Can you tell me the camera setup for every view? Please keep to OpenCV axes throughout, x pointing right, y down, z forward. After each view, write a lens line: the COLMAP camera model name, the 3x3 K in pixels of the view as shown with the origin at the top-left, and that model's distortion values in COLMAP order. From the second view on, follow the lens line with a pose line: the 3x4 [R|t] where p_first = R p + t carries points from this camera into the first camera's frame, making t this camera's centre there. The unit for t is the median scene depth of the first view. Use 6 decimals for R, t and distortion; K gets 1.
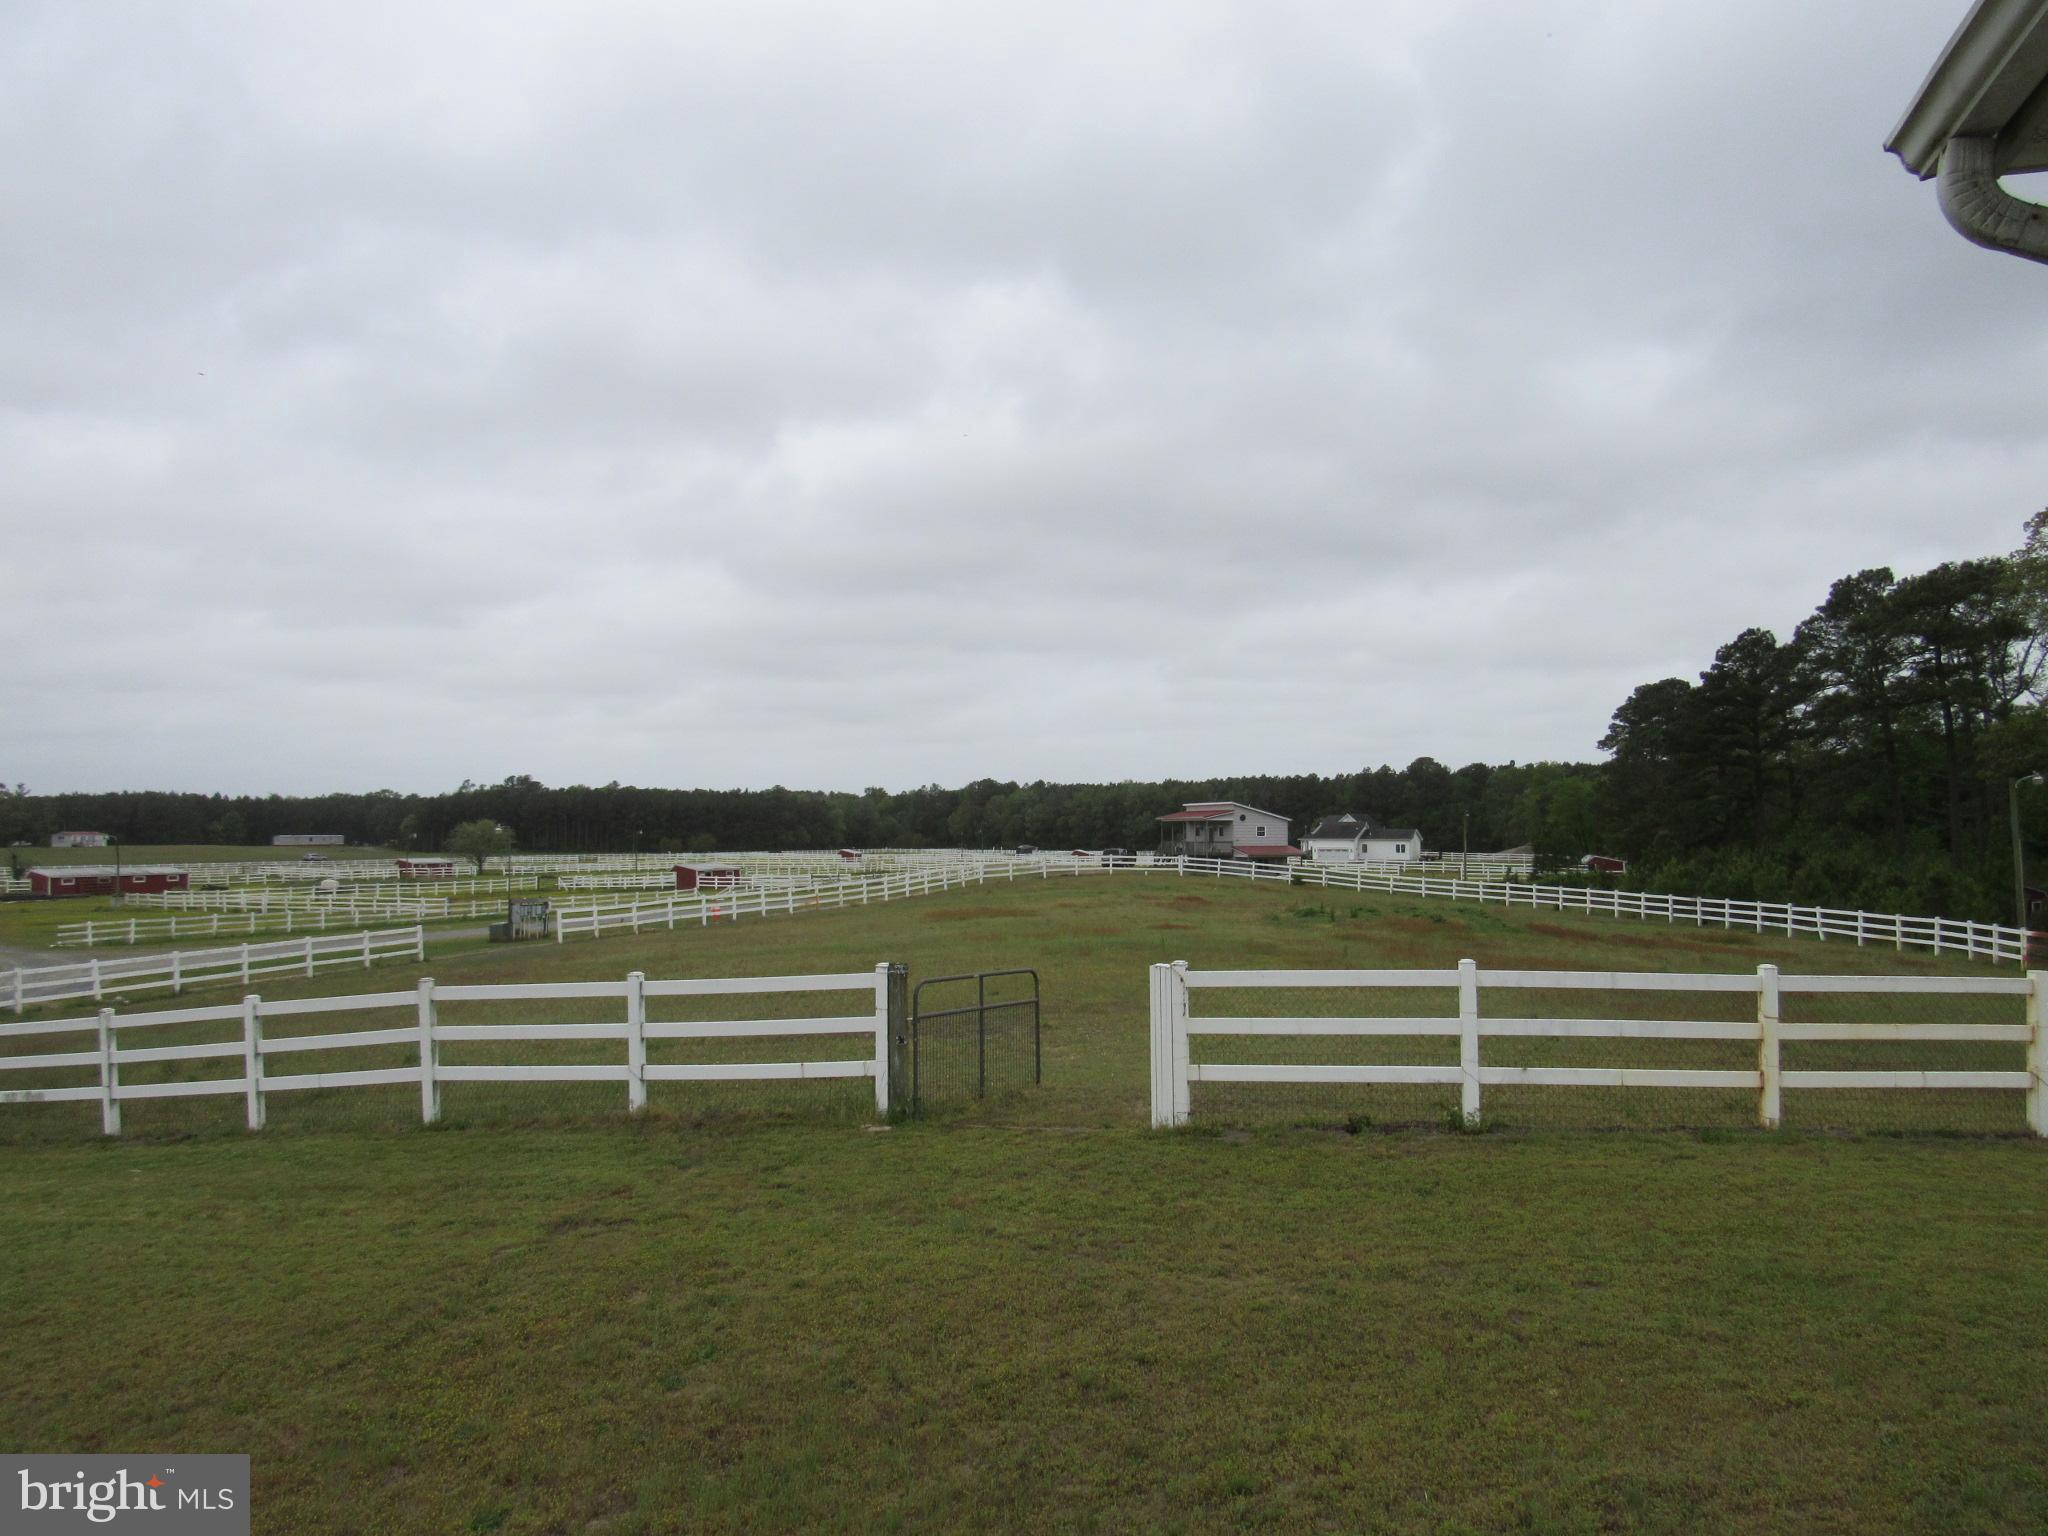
lens RADIAL K [[1419.8, 0, 1024.0], [0, 1419.8, 768.0], [0, 0, 1]] dist [-0.004644, 0.002988]
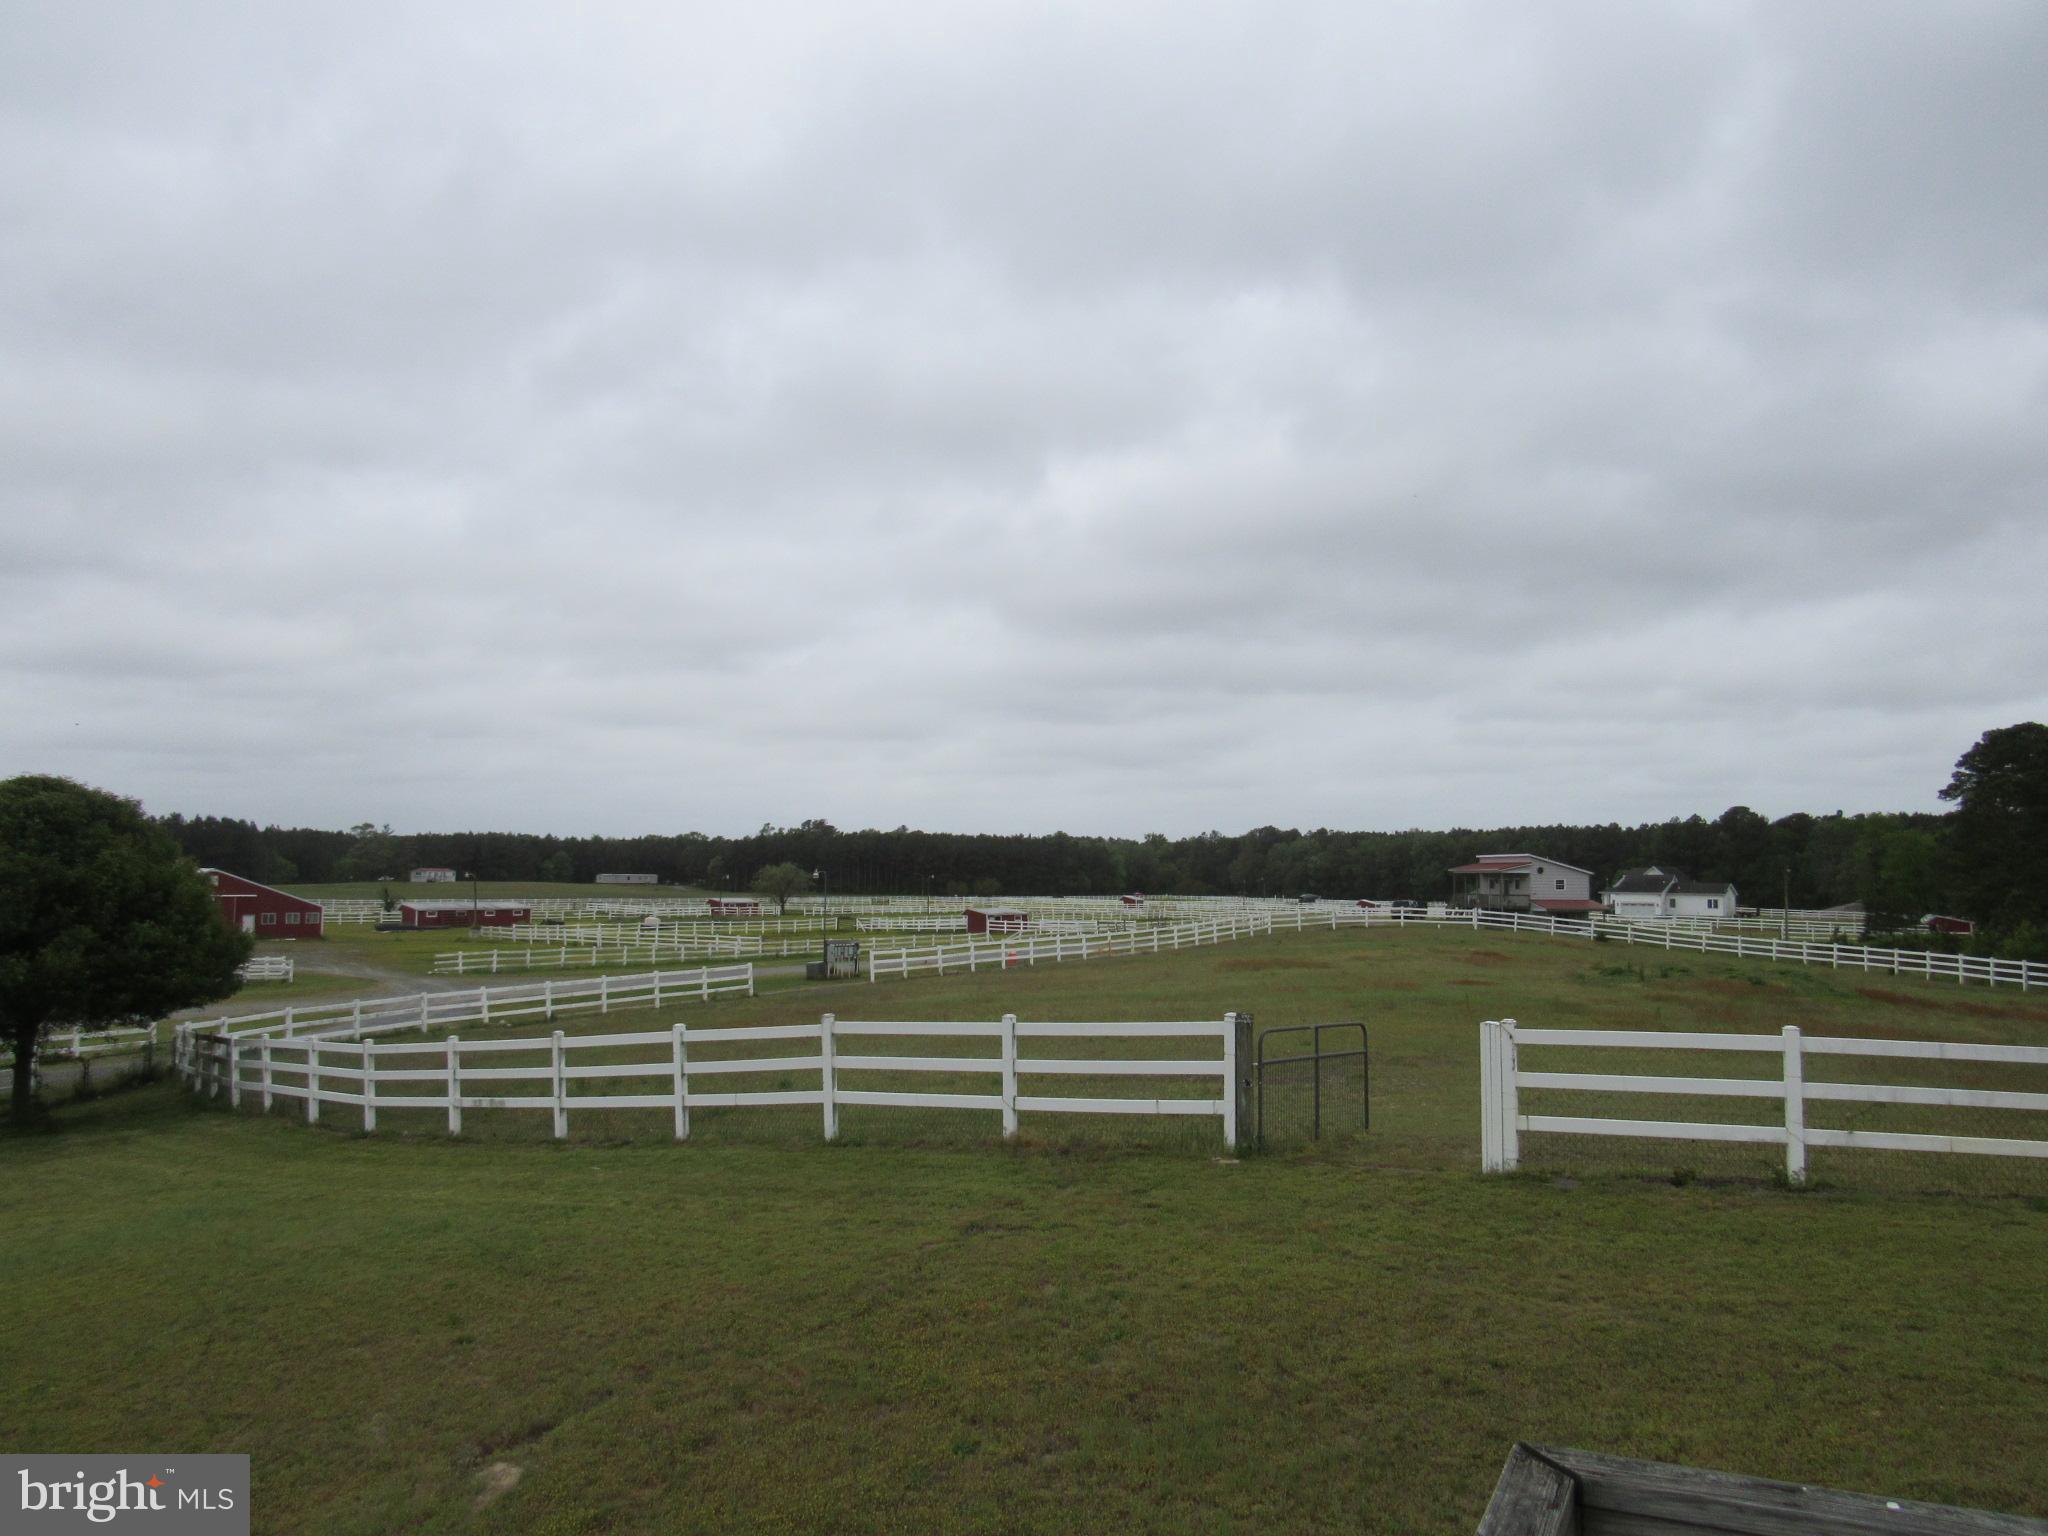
lens RADIAL K [[1467.1, 0, 1027.6], [0, 1467.1, 766.2], [0, 0, 1]] dist [-0.010392, -0.004462]
pose [[0.984485, 0.000829, -0.175465, -0.048493], [-0.005707, 0.999611, -0.027294, -0.021628], [0.175374, 0.027872, 0.984107, -0.150202]]
